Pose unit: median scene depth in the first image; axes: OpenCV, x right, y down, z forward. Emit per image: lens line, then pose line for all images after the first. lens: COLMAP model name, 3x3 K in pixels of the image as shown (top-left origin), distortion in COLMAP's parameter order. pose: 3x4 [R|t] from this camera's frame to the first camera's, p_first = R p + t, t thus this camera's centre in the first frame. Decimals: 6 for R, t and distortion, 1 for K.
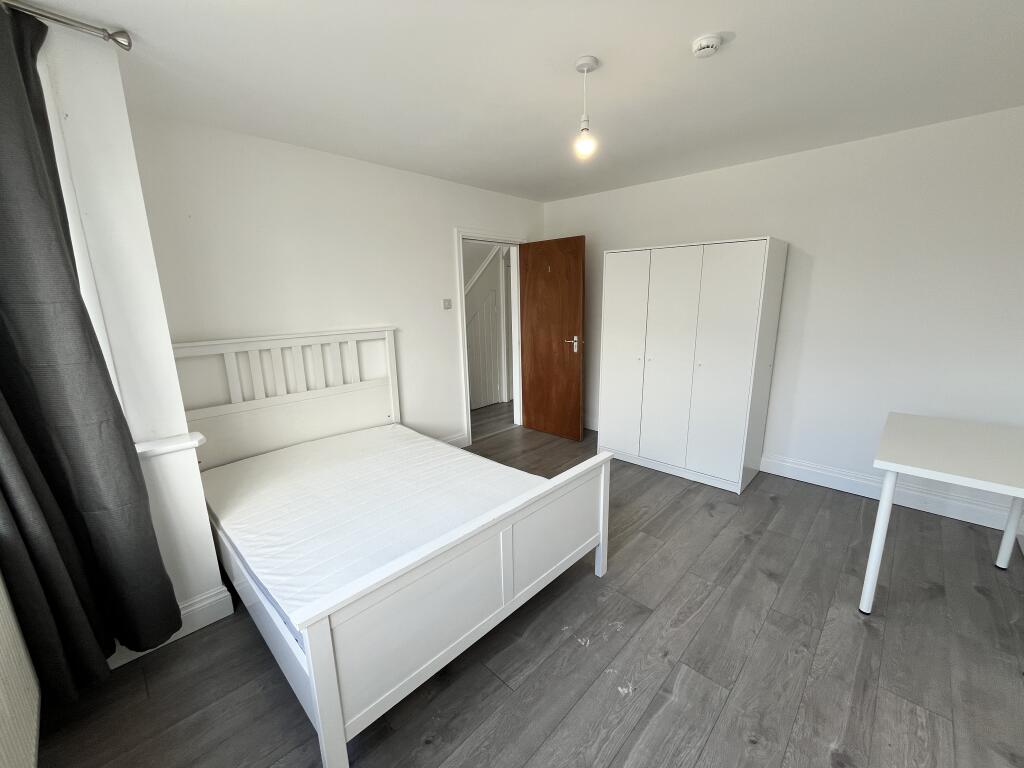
lens RADIAL K [[426.6, 0, 509.2], [0, 426.6, 390.4], [0, 0, 1]] dist [-0.001254, -0.000081]
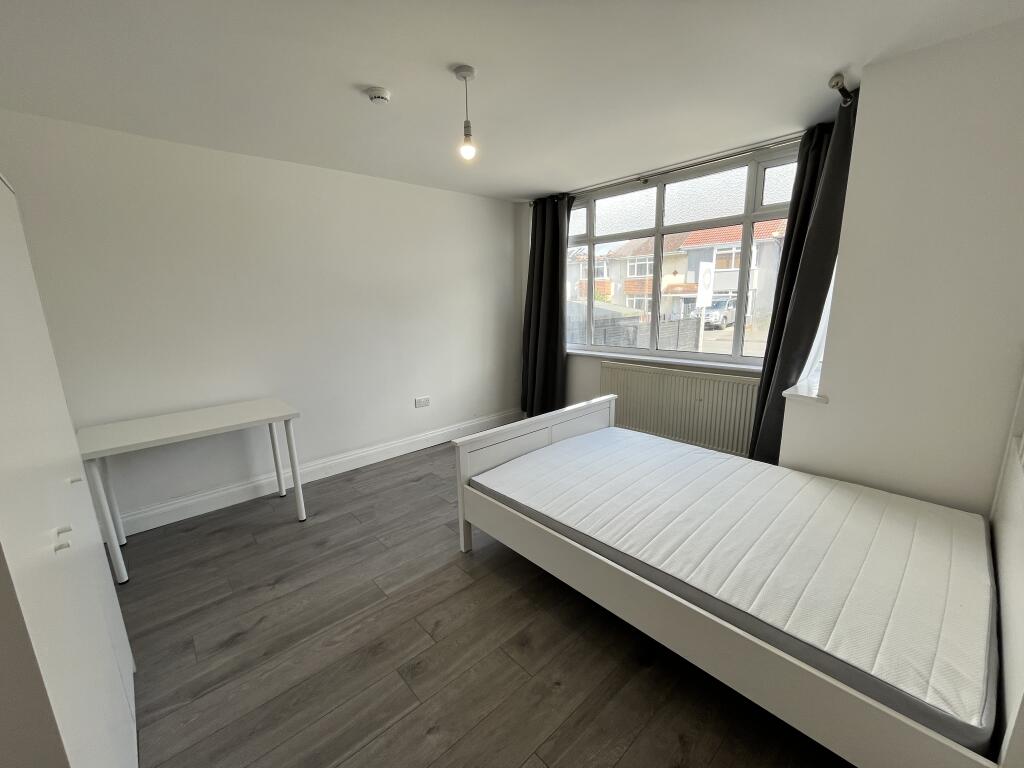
lens RADIAL K [[426.6, 0, 509.2], [0, 426.6, 390.4], [0, 0, 1]] dist [-0.001254, -0.000081]
pose [[-0.997215, 0.019963, 0.071858, 0.016075], [0.048719, 0.903880, 0.425002, -0.377567], [-0.056467, 0.427319, -0.902336, 1.698796]]
